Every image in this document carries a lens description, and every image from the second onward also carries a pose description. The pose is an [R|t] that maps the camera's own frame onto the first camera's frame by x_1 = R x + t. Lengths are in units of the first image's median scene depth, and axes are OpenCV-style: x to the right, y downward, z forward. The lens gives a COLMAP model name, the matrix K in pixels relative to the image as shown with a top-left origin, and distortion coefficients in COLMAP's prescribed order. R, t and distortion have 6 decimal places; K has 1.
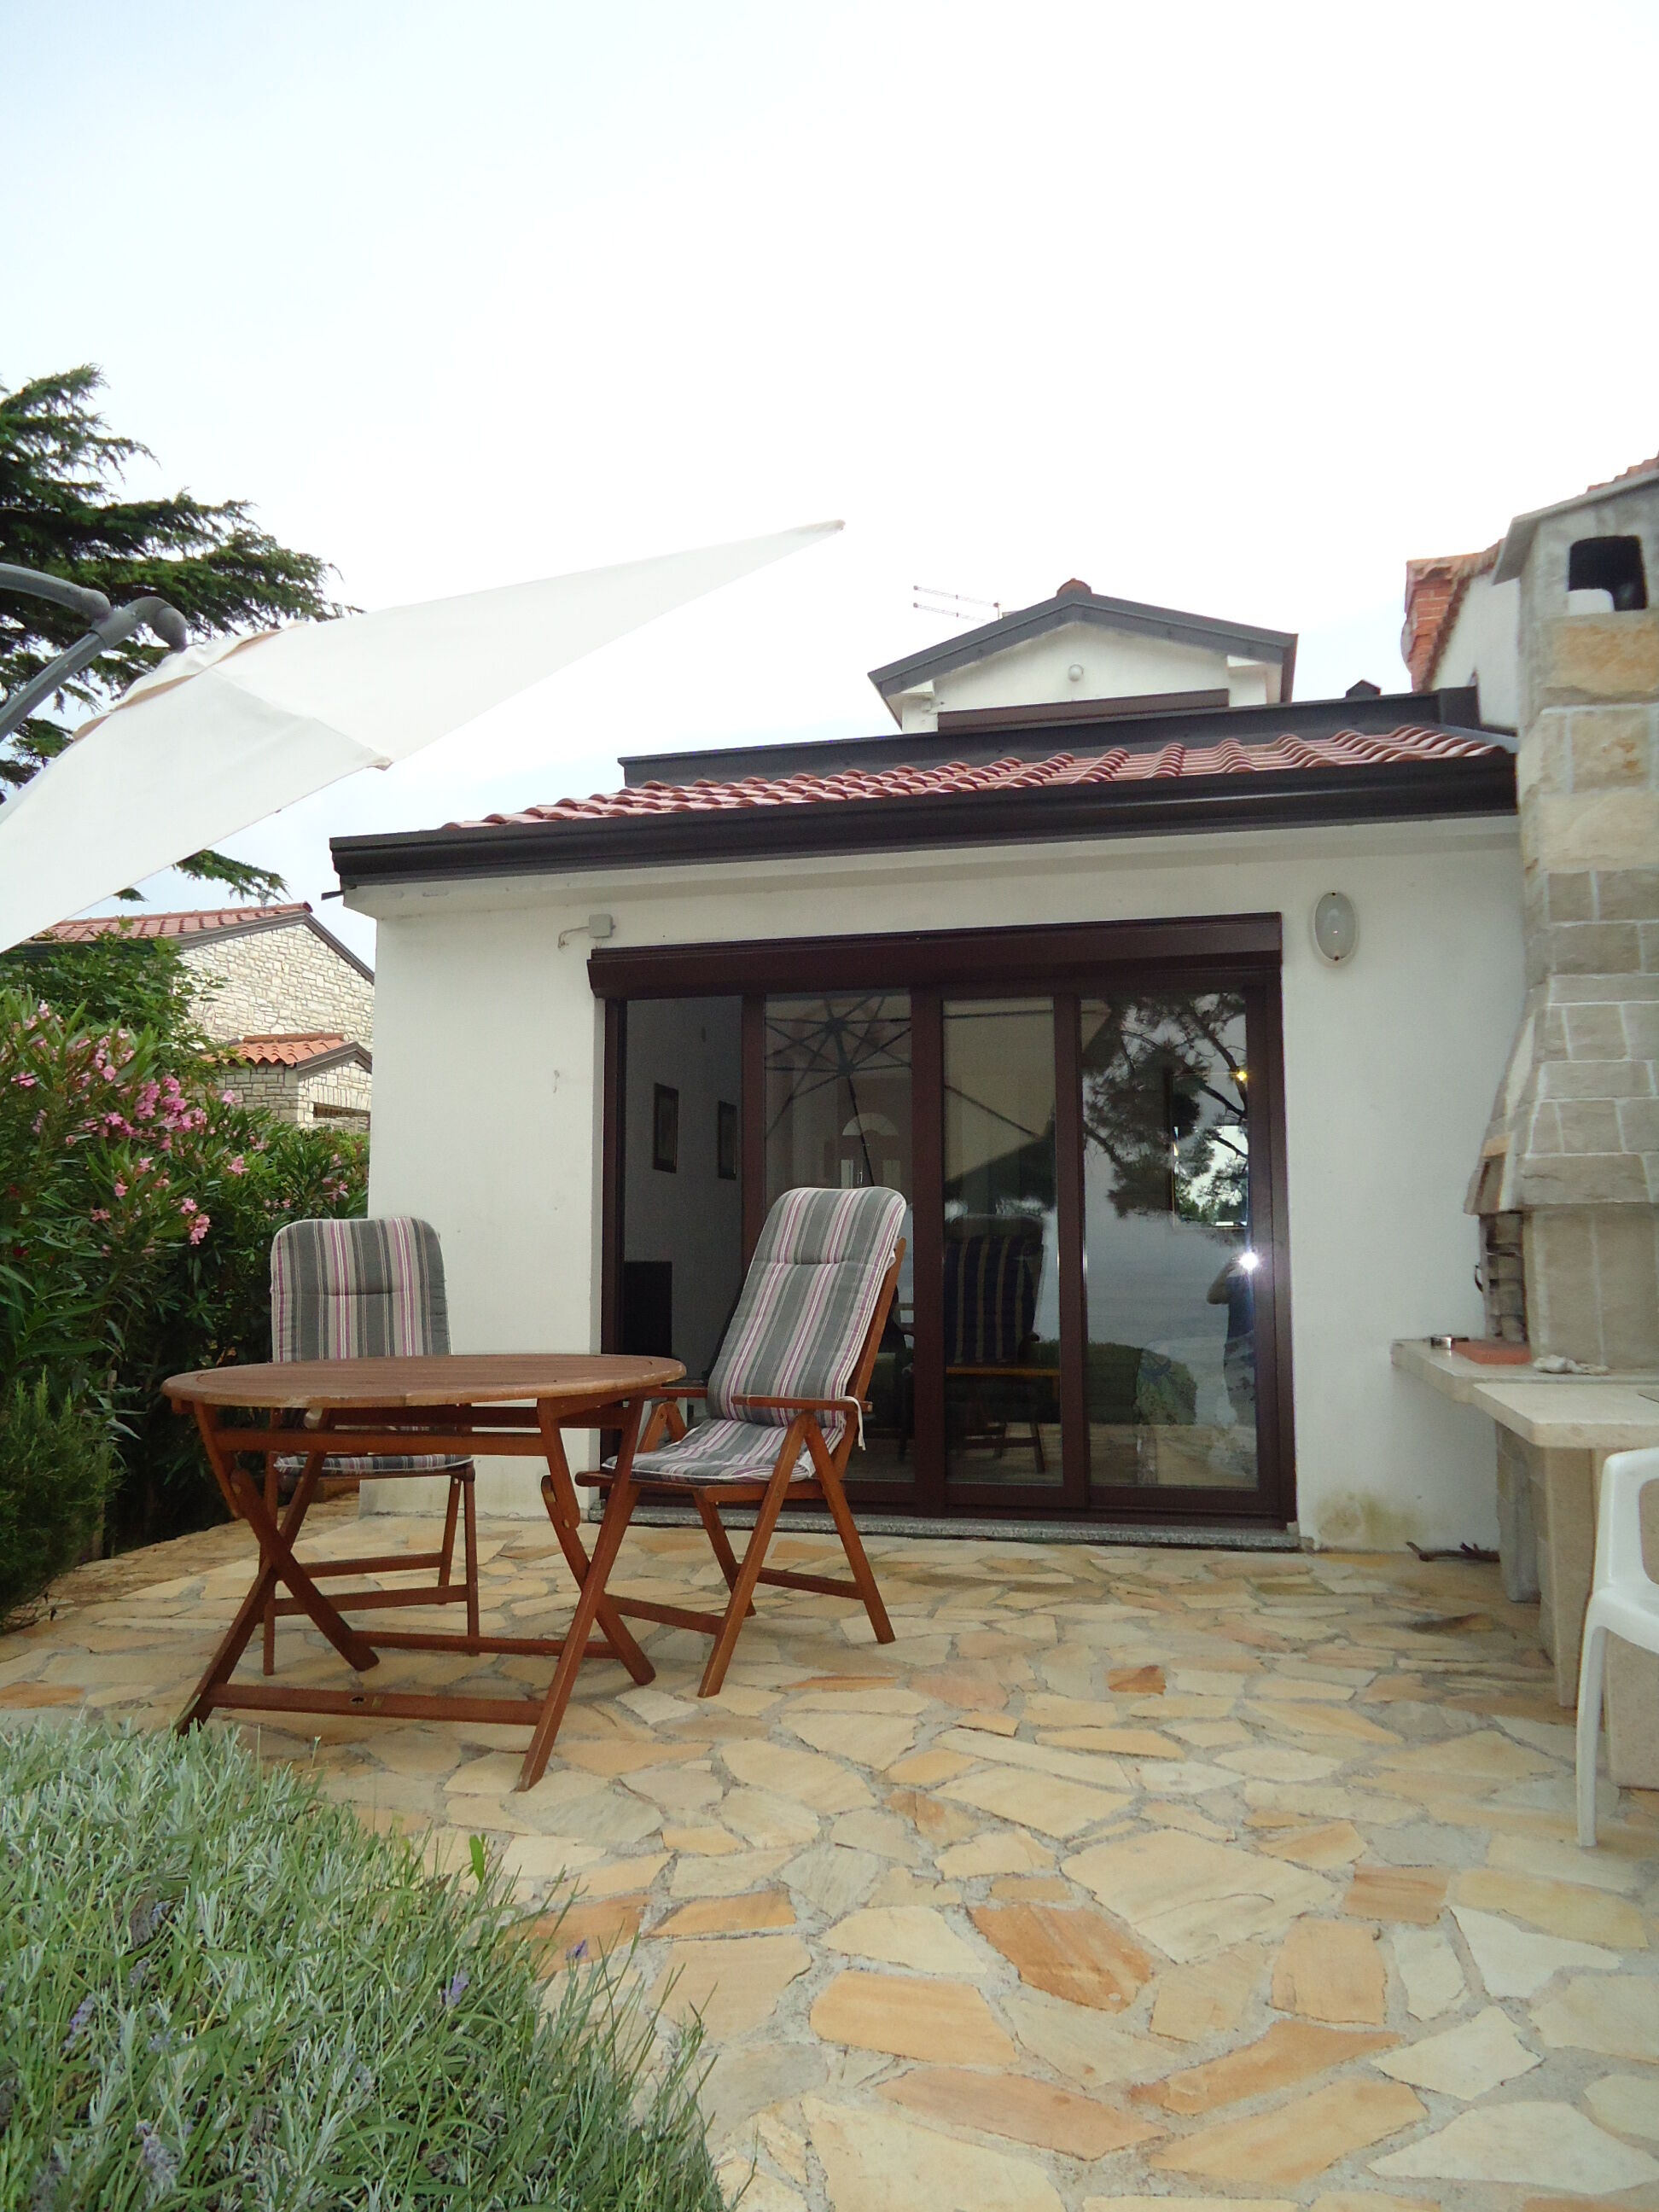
lens RADIAL K [[1621.4, 0, 822.7], [0, 1621.4, 1096.6], [0, 0, 1]] dist [-0.000177, 0.002690]
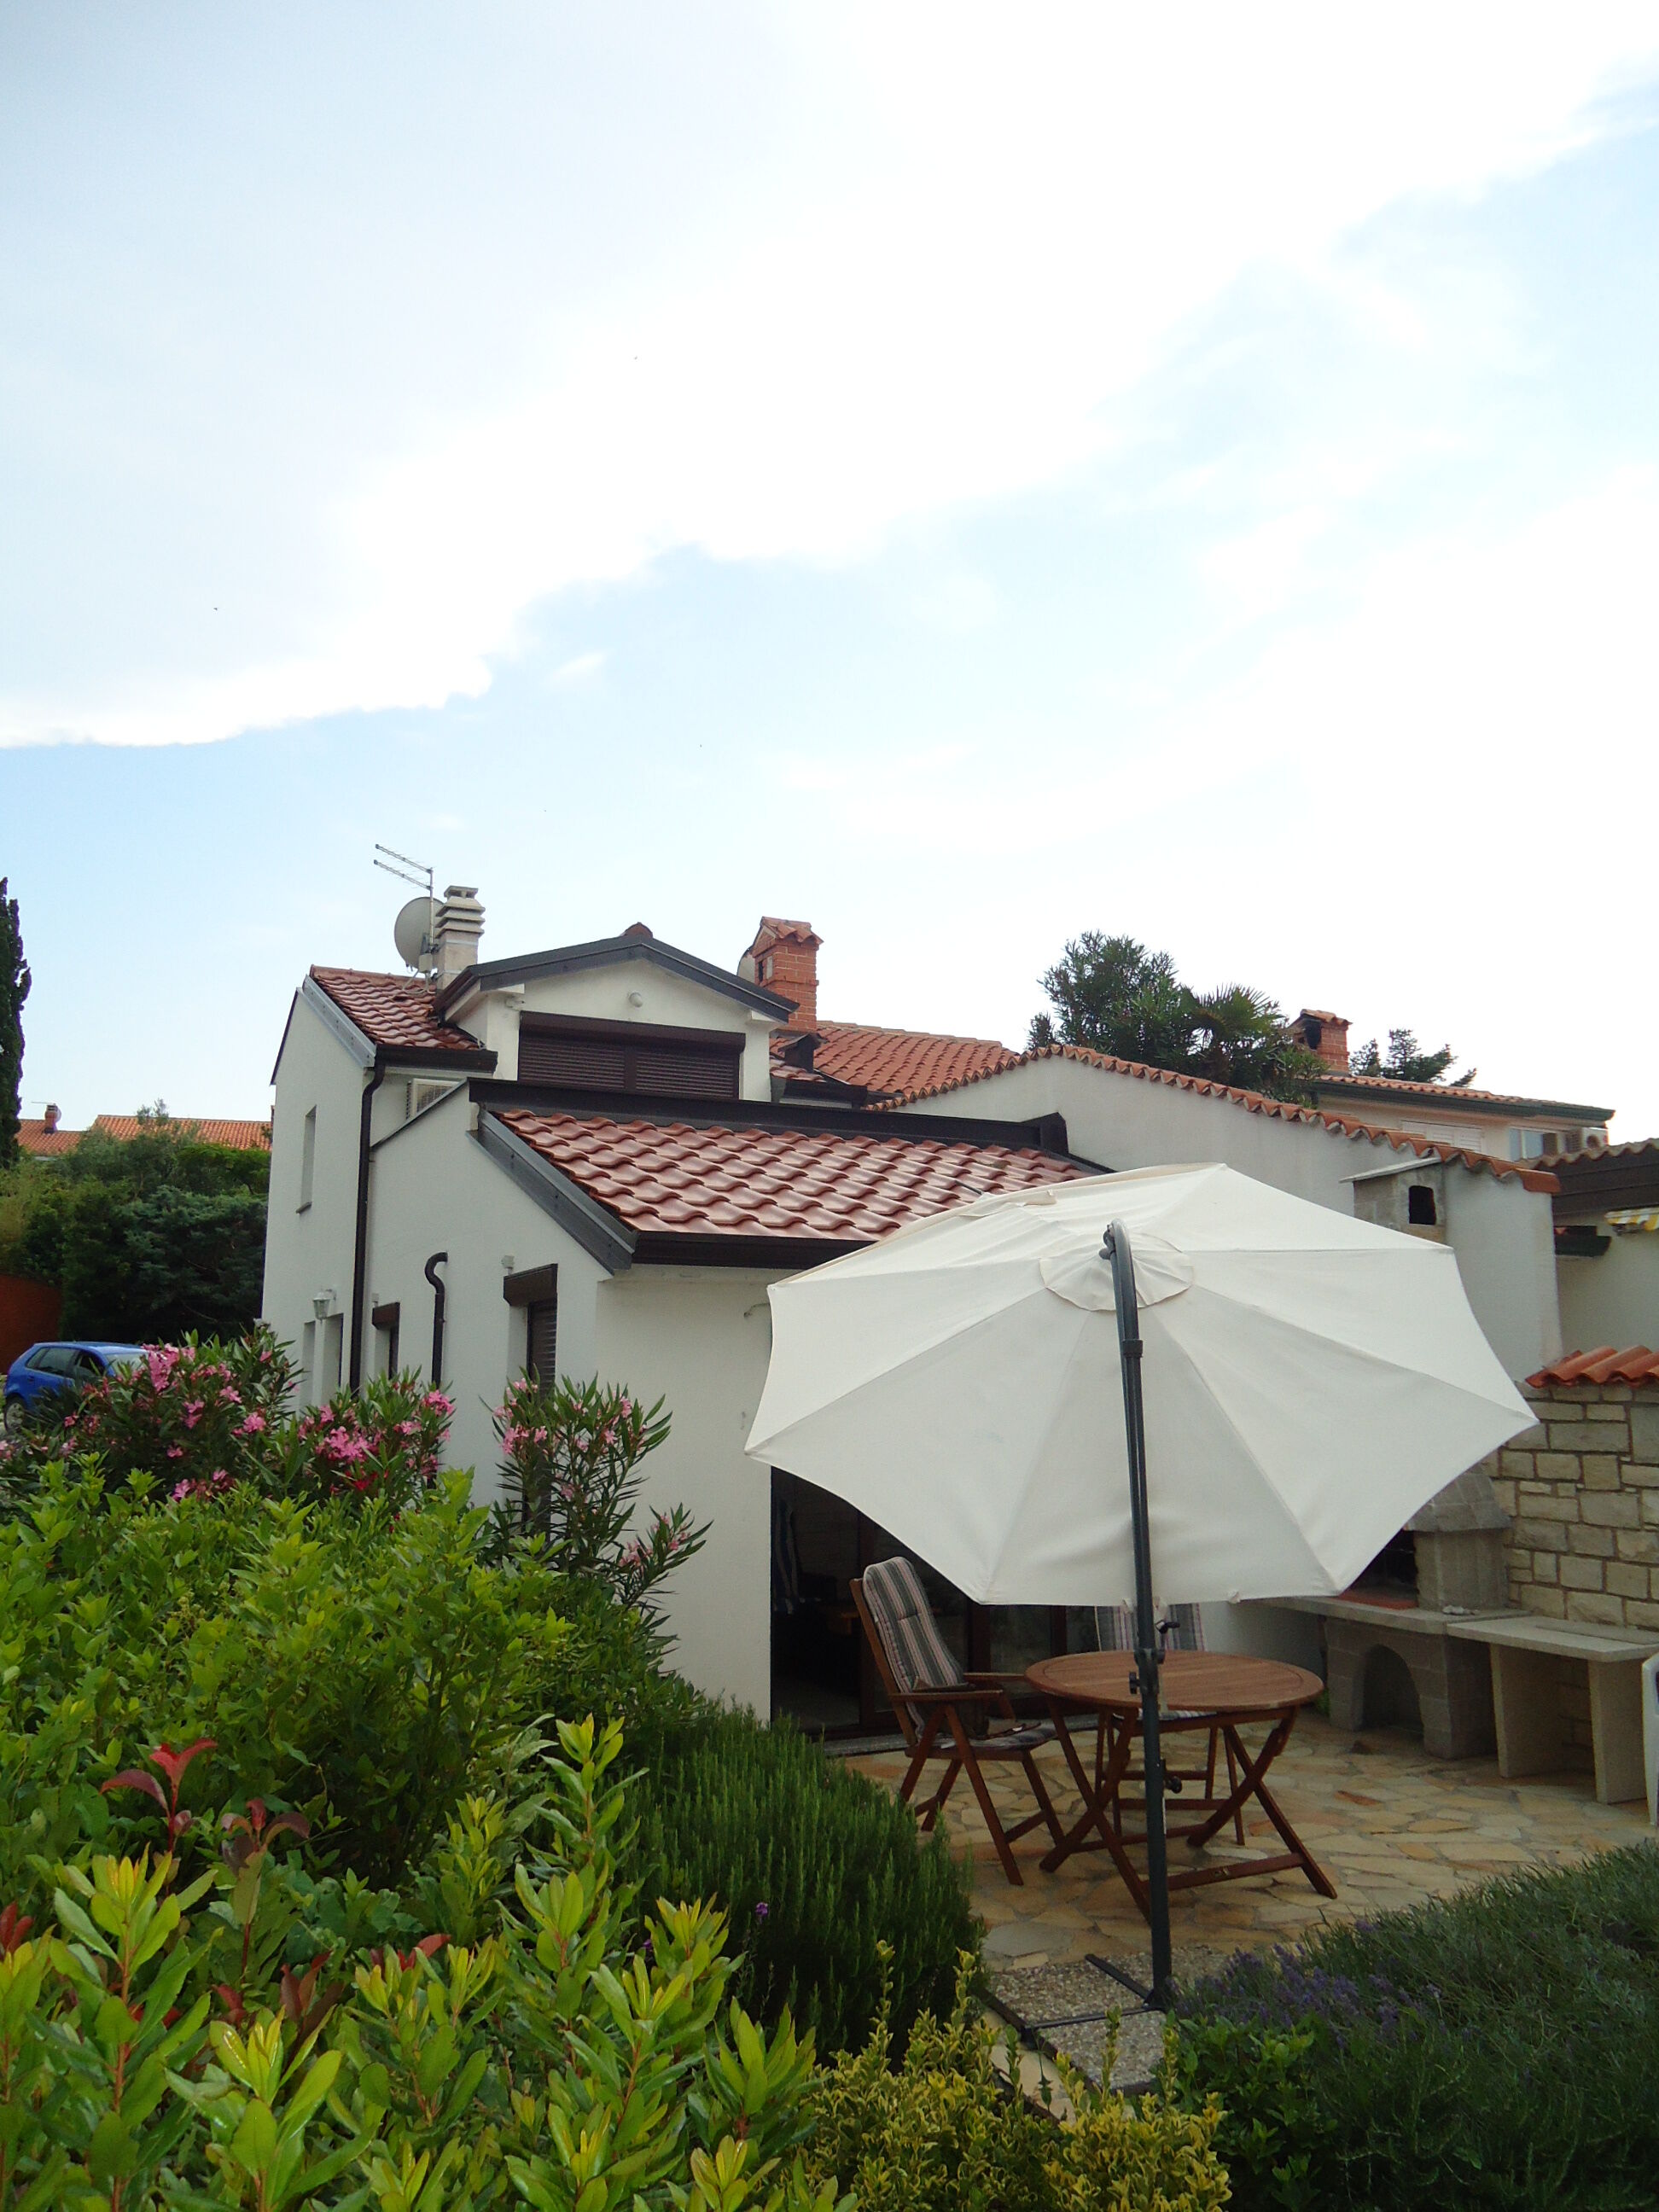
lens RADIAL K [[1621.4, 0, 822.7], [0, 1621.4, 1096.6], [0, 0, 1]] dist [-0.000177, 0.002690]
pose [[0.785359, 0.117175, 0.607850, -0.471423], [-0.064821, 0.992090, -0.107495, -0.065213], [-0.615638, 0.045021, 0.786742, -0.051434]]
